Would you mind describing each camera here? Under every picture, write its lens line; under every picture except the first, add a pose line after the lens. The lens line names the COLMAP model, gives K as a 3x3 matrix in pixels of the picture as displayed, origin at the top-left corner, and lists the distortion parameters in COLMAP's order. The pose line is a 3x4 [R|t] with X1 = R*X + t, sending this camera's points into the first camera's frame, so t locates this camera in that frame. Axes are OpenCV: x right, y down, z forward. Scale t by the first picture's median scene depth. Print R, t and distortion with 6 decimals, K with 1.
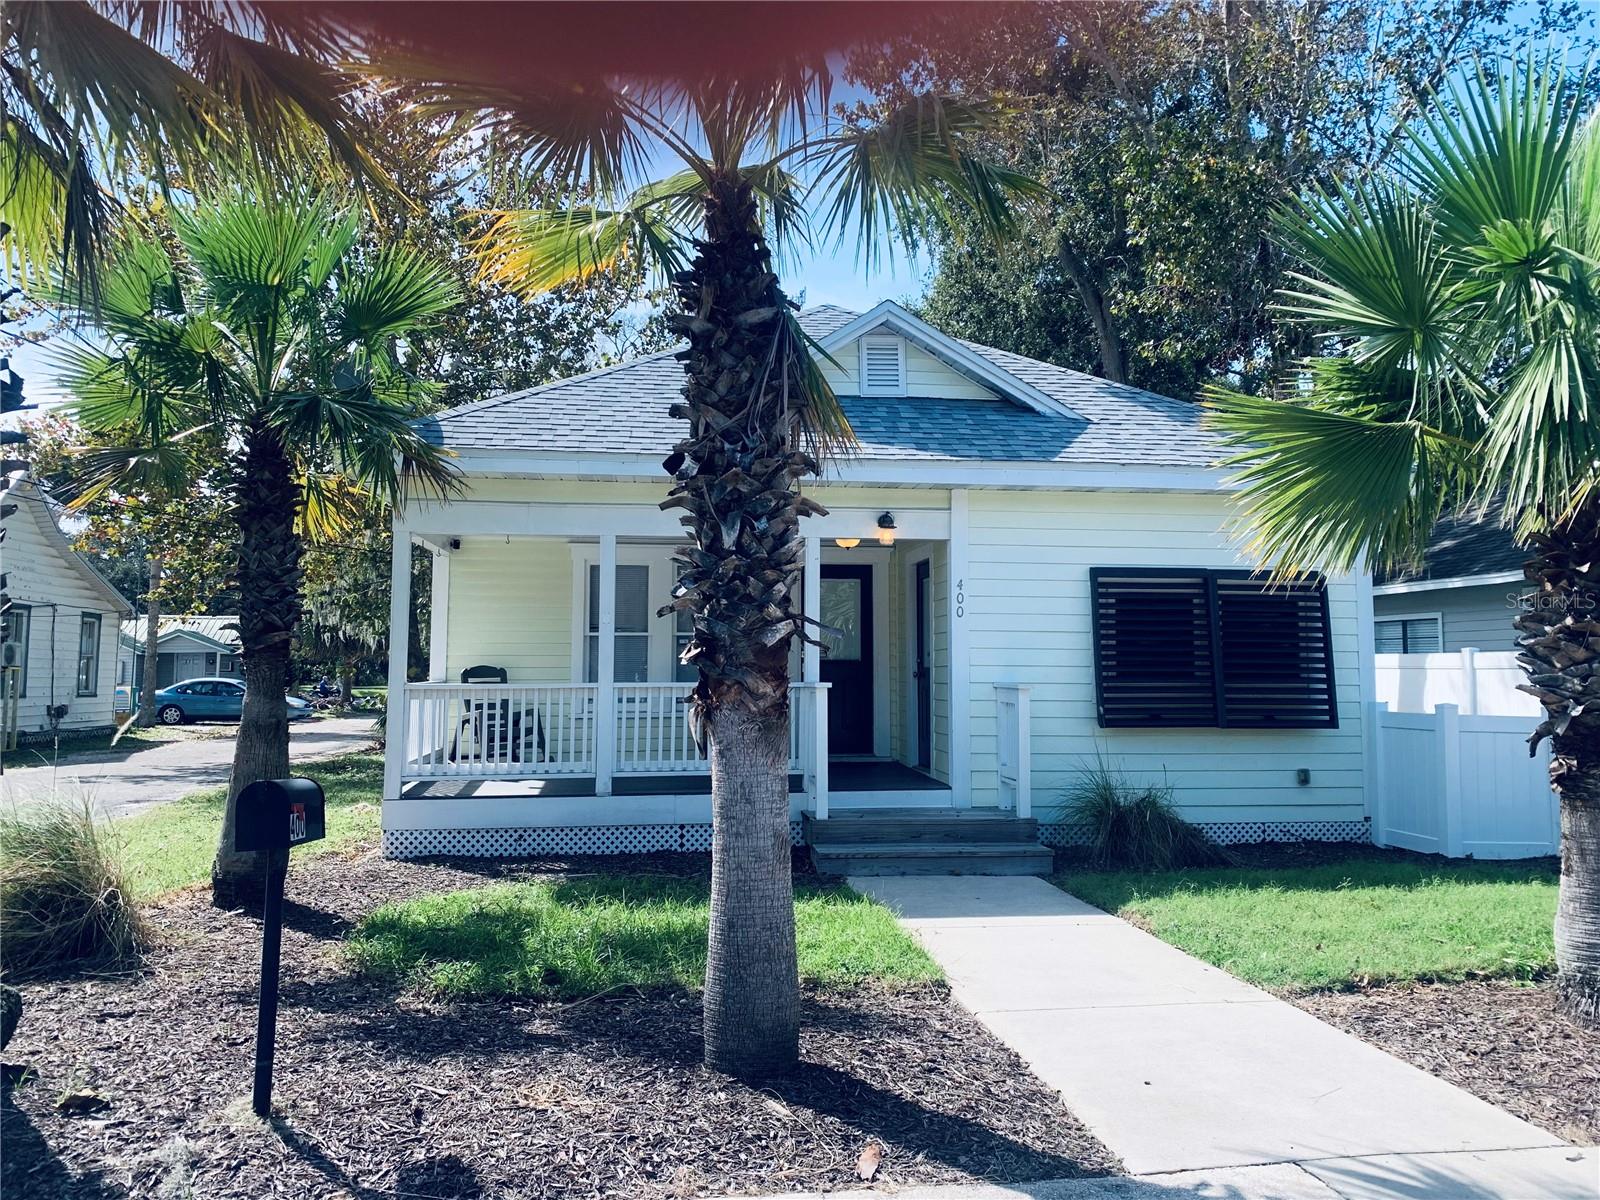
lens RADIAL K [[1218.2, 0, 799.9], [0, 1218.2, 551.2], [0, 0, 1]] dist [0.067030, -0.001004]
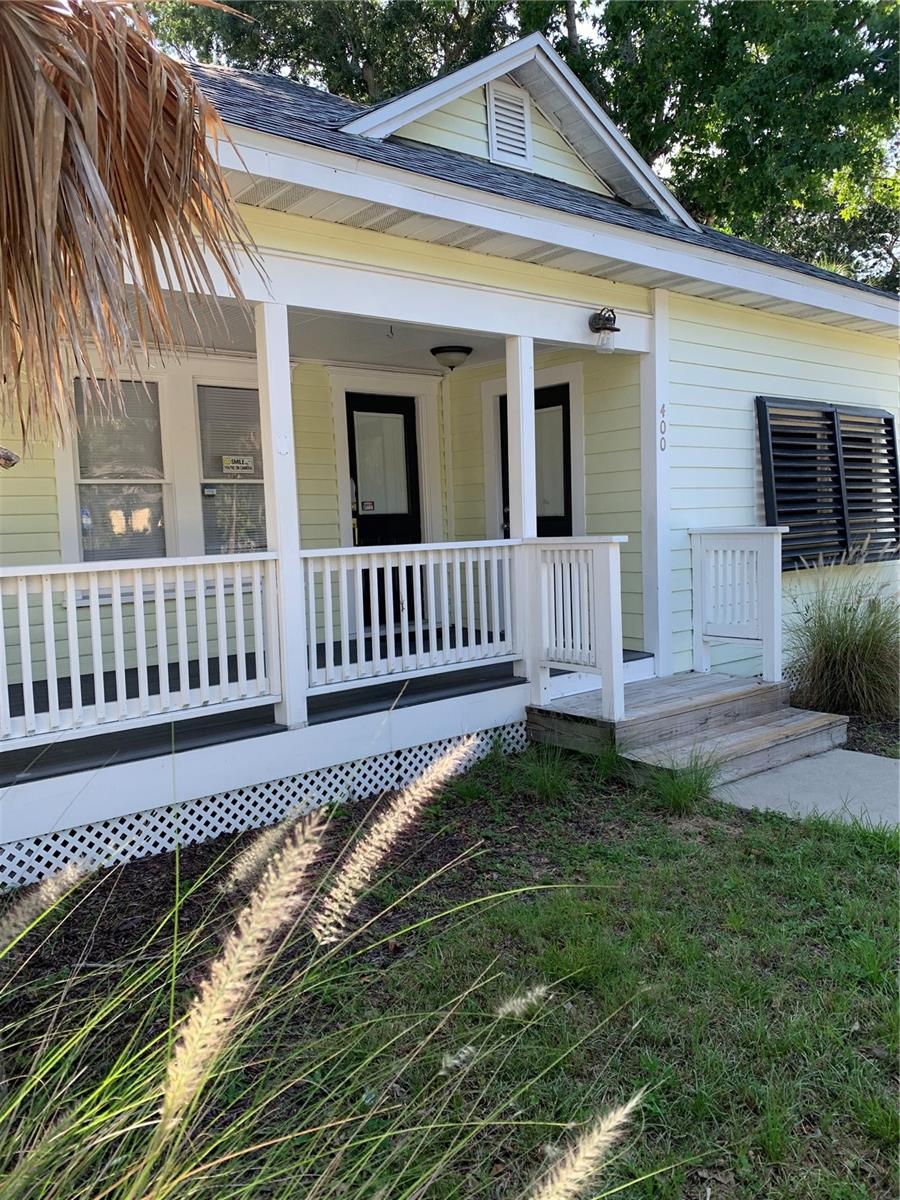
lens RADIAL K [[915.6, 0, 450.0], [0, 915.6, 600.0], [0, 0, 1]] dist [-0.011183, -0.006327]
pose [[0.835725, -0.077795, 0.543609, -0.327696], [-0.015558, 0.986163, 0.165047, 0.053969], [-0.548927, -0.146392, 0.822951, 0.552196]]
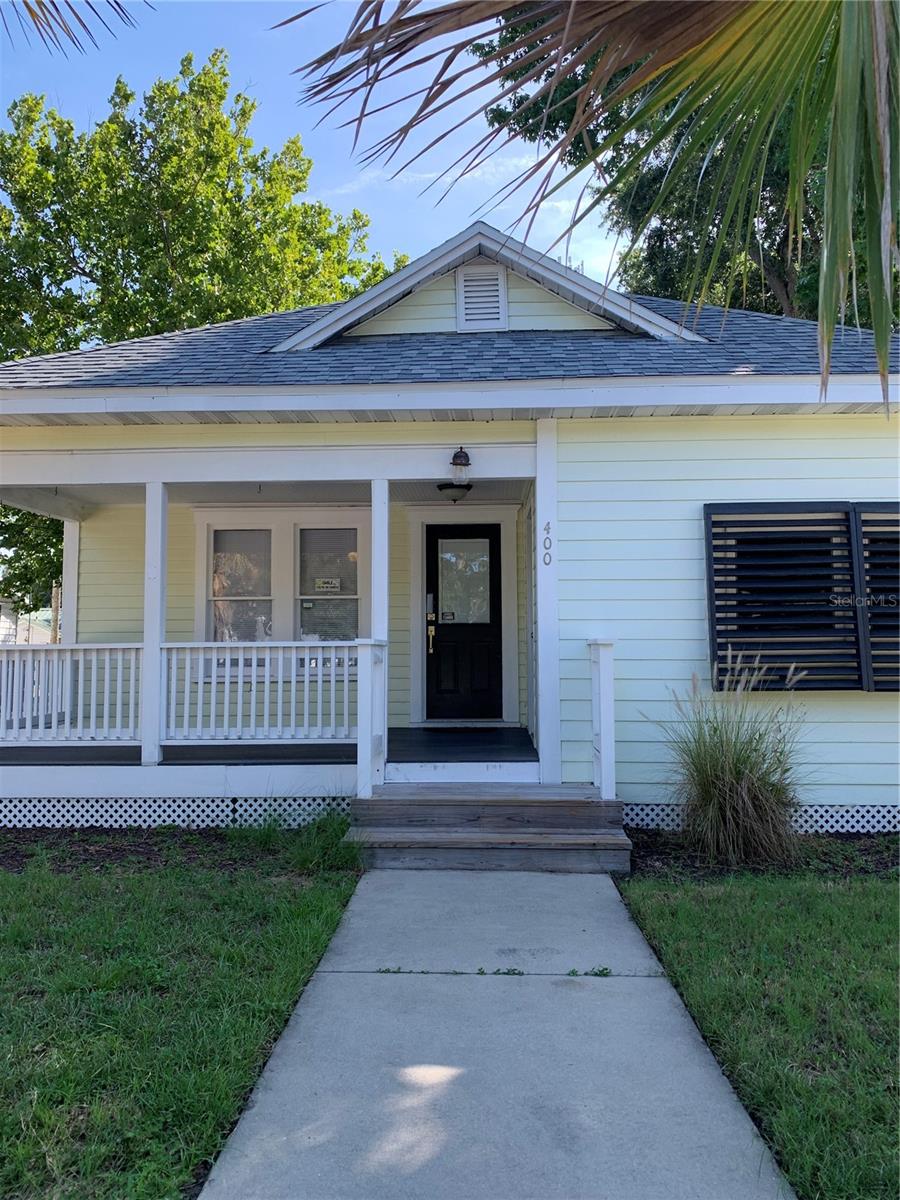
lens RADIAL K [[907.2, 0, 448.8], [0, 907.2, 581.0], [0, 0, 1]] dist [0.000603, -0.000627]
pose [[0.984959, -0.020207, -0.171604, 0.171515], [0.023934, 0.999520, 0.019677, 0.050692], [0.171124, -0.023488, 0.984969, 0.351548]]
